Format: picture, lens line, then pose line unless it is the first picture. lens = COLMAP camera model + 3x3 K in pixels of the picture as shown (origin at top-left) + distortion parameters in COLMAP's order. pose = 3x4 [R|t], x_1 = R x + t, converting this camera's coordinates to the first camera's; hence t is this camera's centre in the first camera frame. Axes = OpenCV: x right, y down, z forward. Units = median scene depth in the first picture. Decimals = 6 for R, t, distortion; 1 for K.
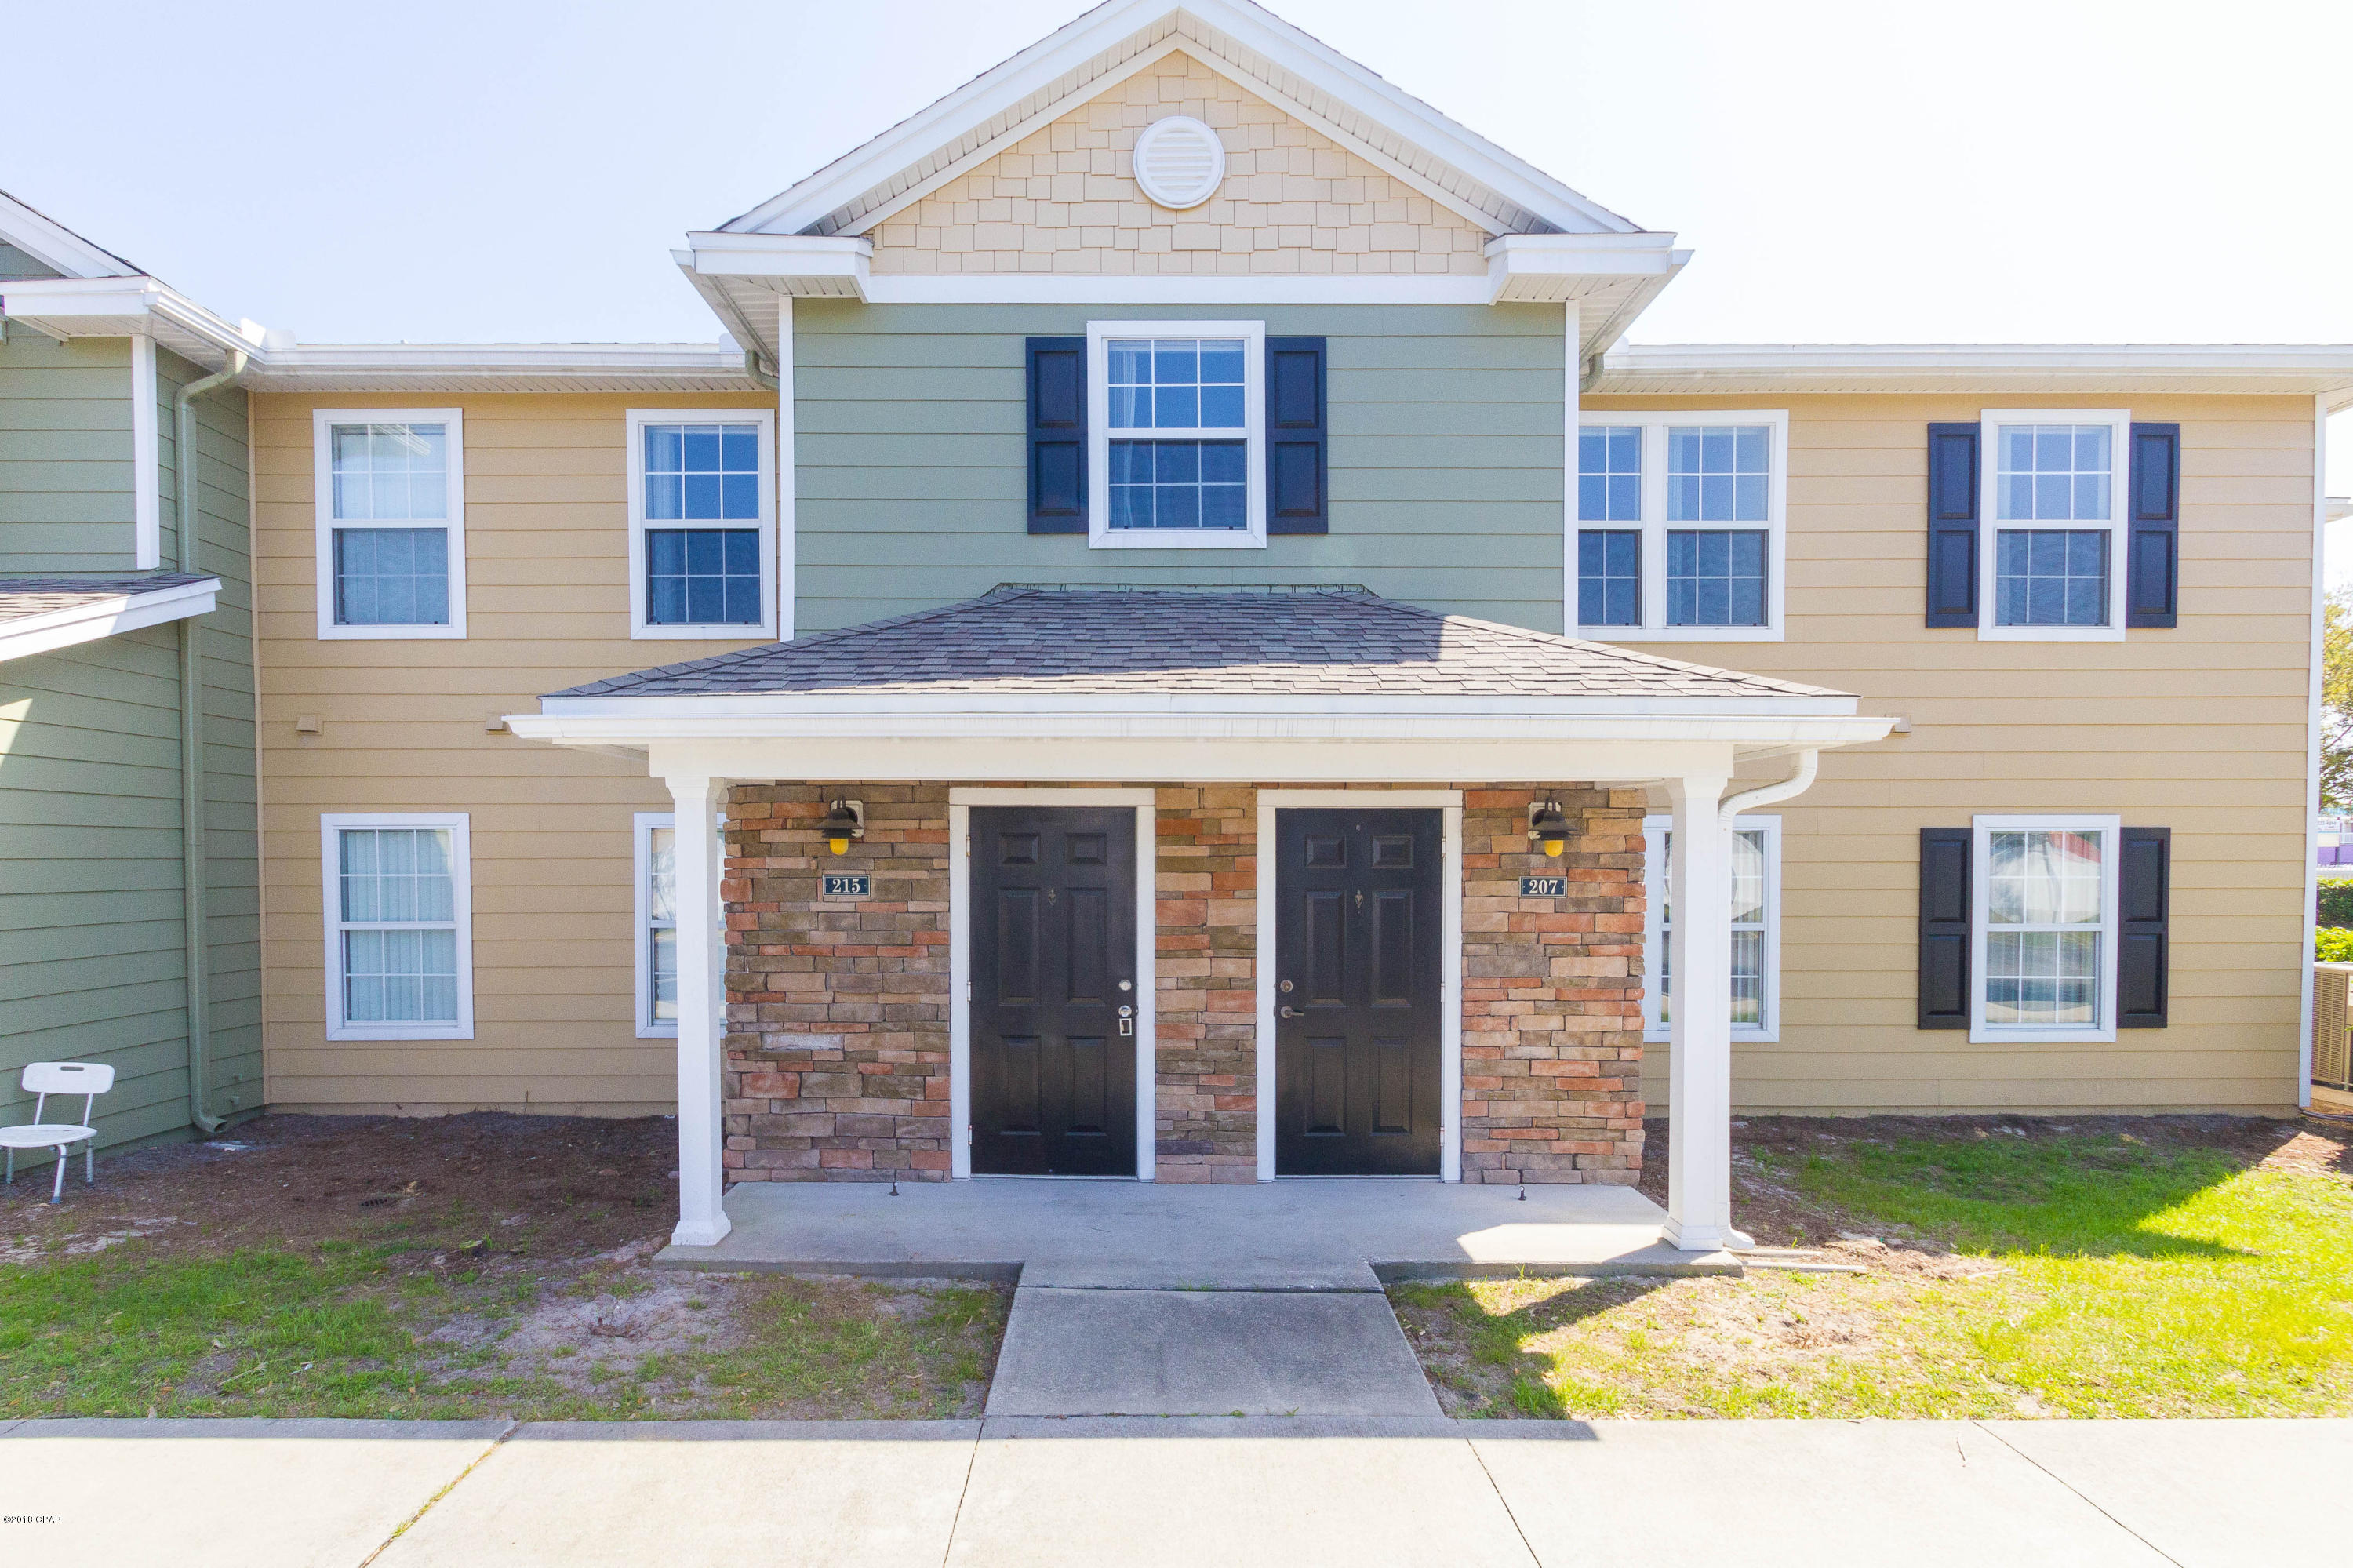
lens RADIAL K [[932.9, 0, 1176.5], [0, 932.9, 784.0], [0, 0, 1]] dist [-0.000859, -0.000062]
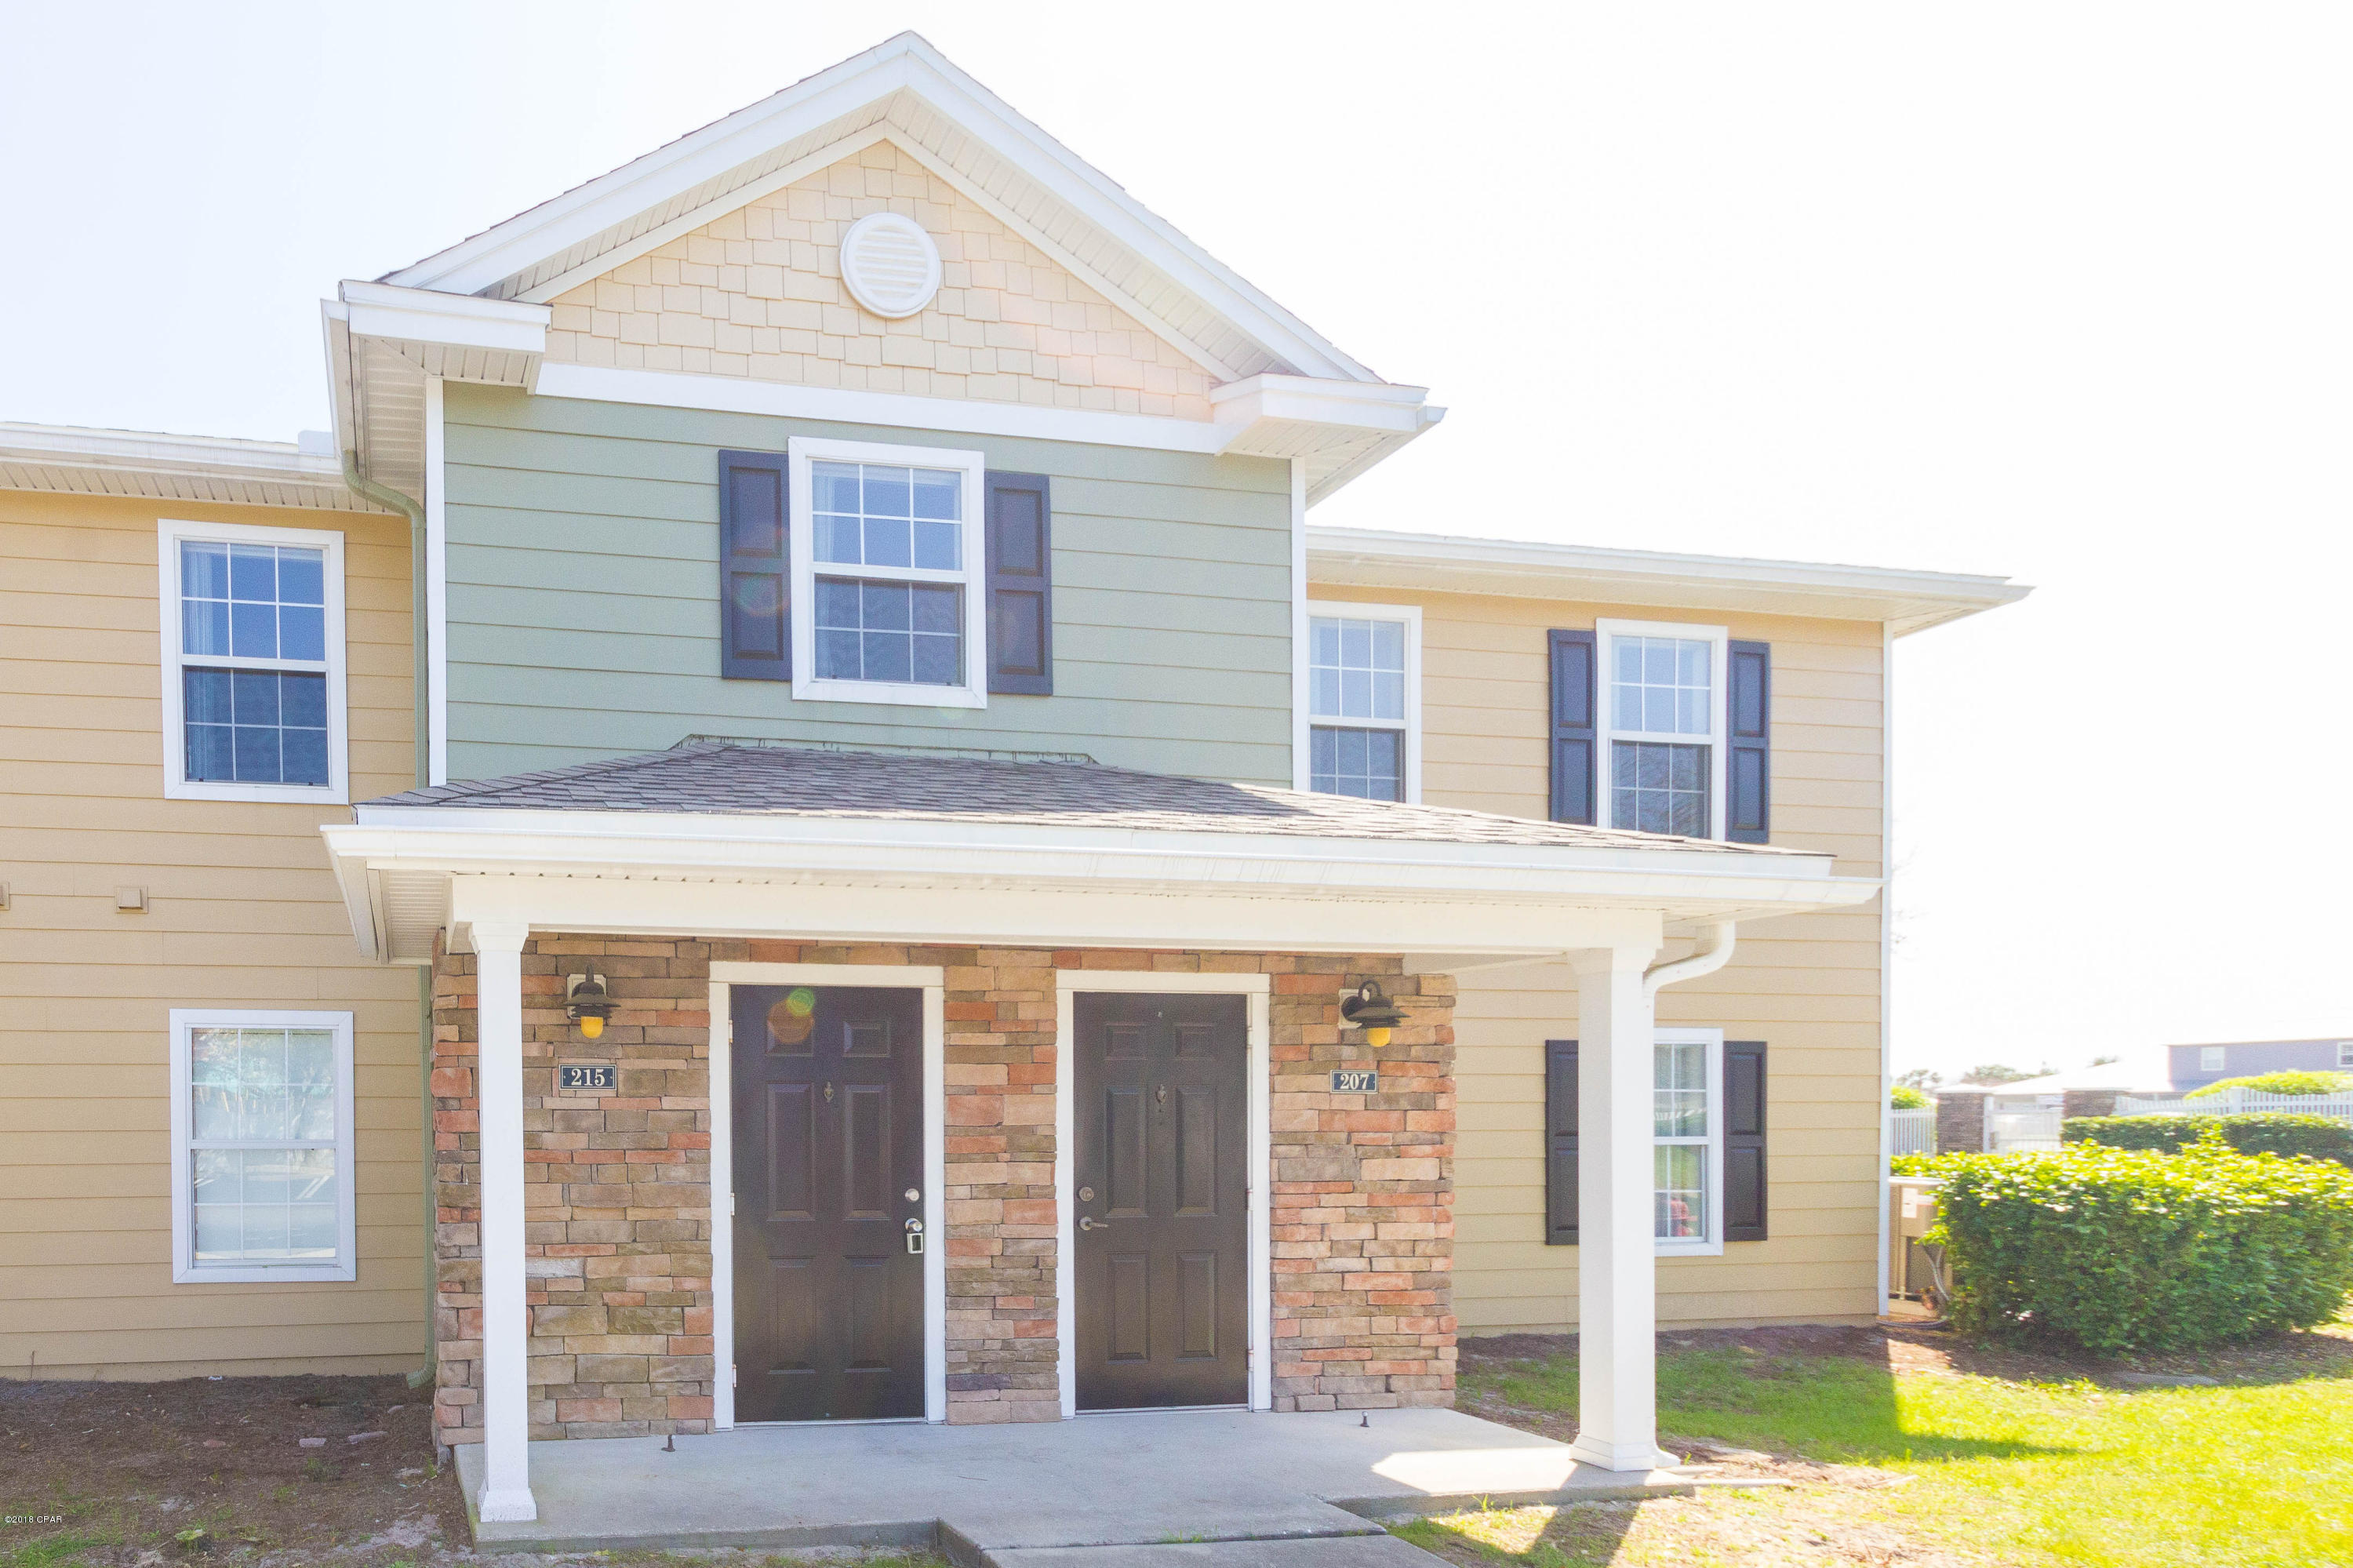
lens RADIAL K [[1089.0, 0, 1176.0], [0, 1089.0, 949.7], [0, 0, 1]] dist [0.001052, -0.000303]
pose [[0.992753, 0.009654, 0.119782, 0.111610], [-0.009525, 0.999953, -0.001649, -0.017195], [-0.119792, 0.000496, 0.992799, -0.036122]]
